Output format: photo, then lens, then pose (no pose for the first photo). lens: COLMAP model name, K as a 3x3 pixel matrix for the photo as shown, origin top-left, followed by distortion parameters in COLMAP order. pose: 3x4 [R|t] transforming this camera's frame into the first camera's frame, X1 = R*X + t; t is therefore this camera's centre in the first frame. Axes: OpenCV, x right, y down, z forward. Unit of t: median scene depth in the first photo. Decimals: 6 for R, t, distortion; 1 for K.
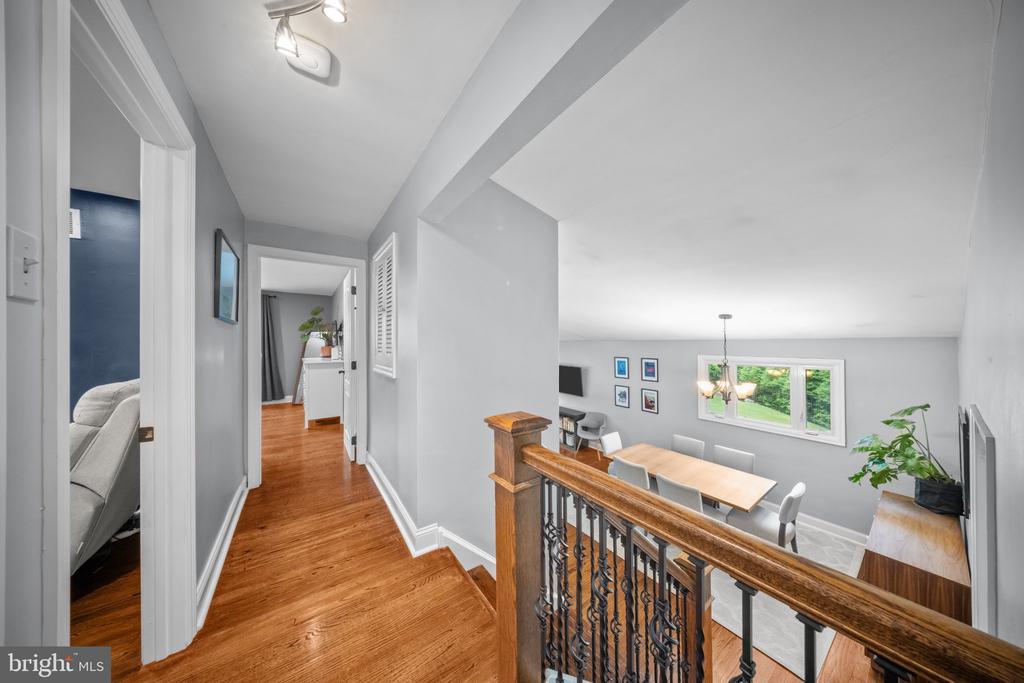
lens RADIAL K [[300.7, 0, 515.0], [0, 300.7, 340.1], [0, 0, 1]] dist [-0.000573, -0.000398]
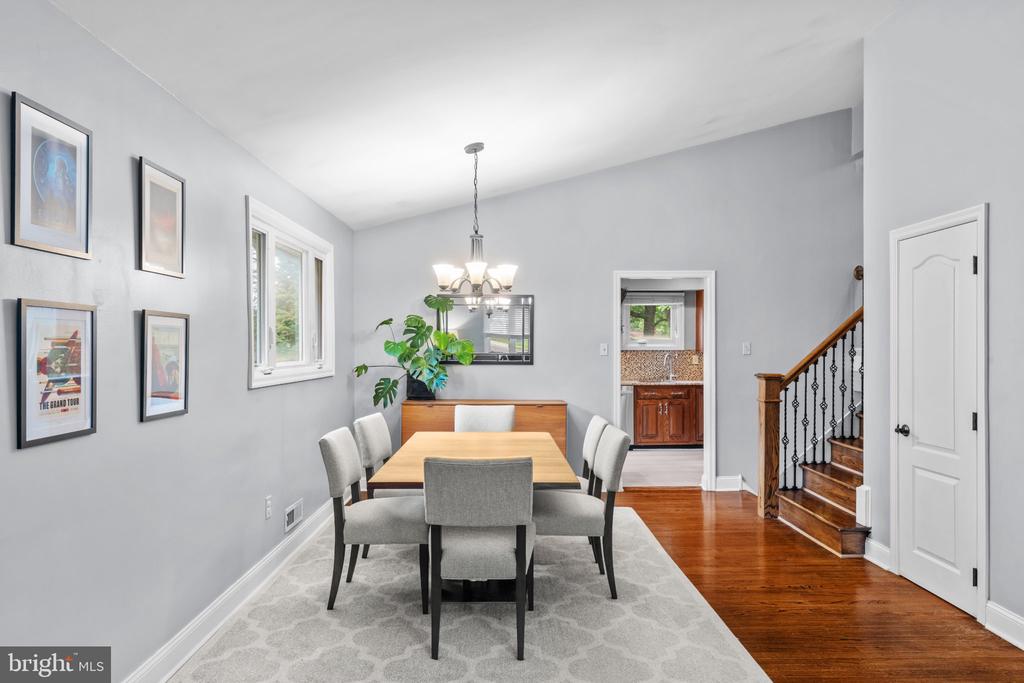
lens RADIAL K [[624.7, 0, 510.5], [0, 624.7, 350.1], [0, 0, 1]] dist [-0.005277, 0.005291]
pose [[-0.819003, 0.005490, 0.573762, -0.021498], [0.006692, 0.999978, -0.000016, 0.293664], [-0.573750, 0.003826, -0.819022, 1.864777]]
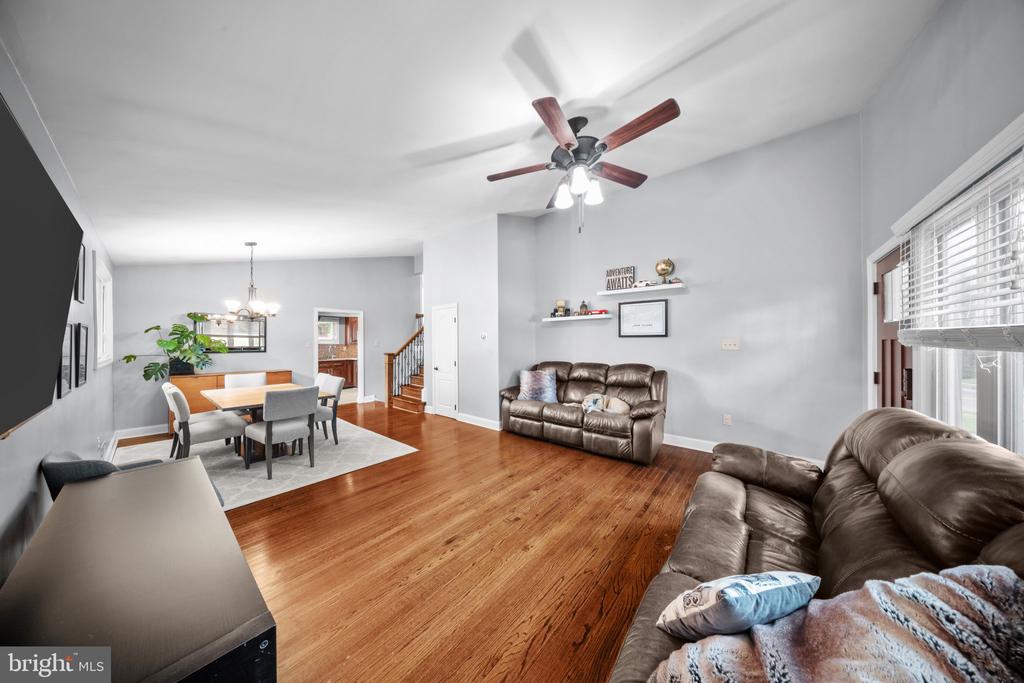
lens RADIAL K [[300.7, 0, 516.9], [0, 300.7, 341.9], [0, 0, 1]] dist [-0.000573, -0.000398]
pose [[-0.965290, 0.009544, -0.261007, 0.037174], [0.009806, 0.999952, 0.000297, 0.291758], [0.260997, -0.002273, -0.965337, 2.276085]]
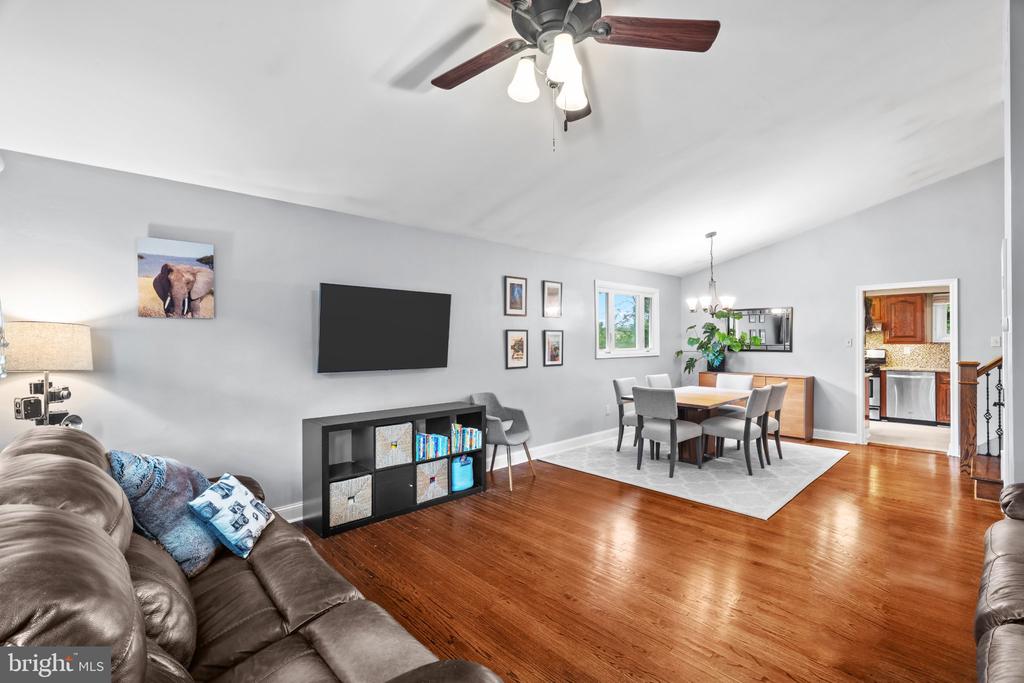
lens RADIAL K [[453.1, 0, 513.8], [0, 453.1, 341.8], [0, 0, 1]] dist [-0.011271, 0.005090]
pose [[-0.131285, 0.005402, 0.991330, -0.752446], [0.004590, 0.999978, -0.004841, 0.293842], [-0.991334, 0.003915, -0.131307, 1.840722]]
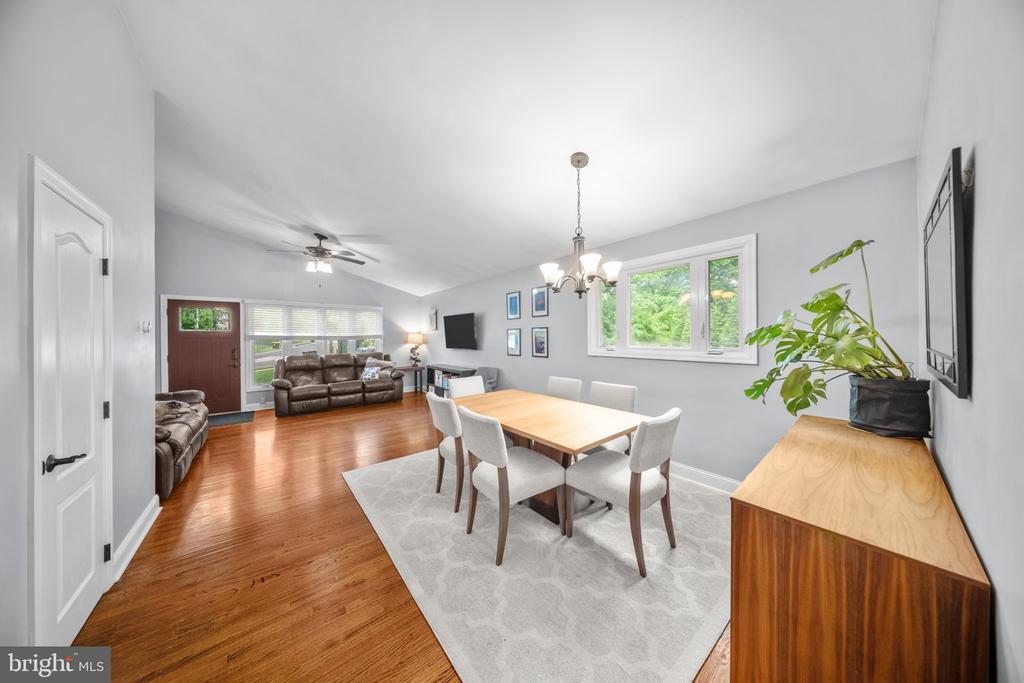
lens RADIAL K [[300.7, 0, 517.1], [0, 300.7, 339.7], [0, 0, 1]] dist [-0.000573, -0.000398]
pose [[0.997403, -0.001493, 0.072003, 0.510410], [0.000889, 0.999964, 0.008430, 0.287642], [-0.072013, -0.008344, 0.997369, 0.367880]]
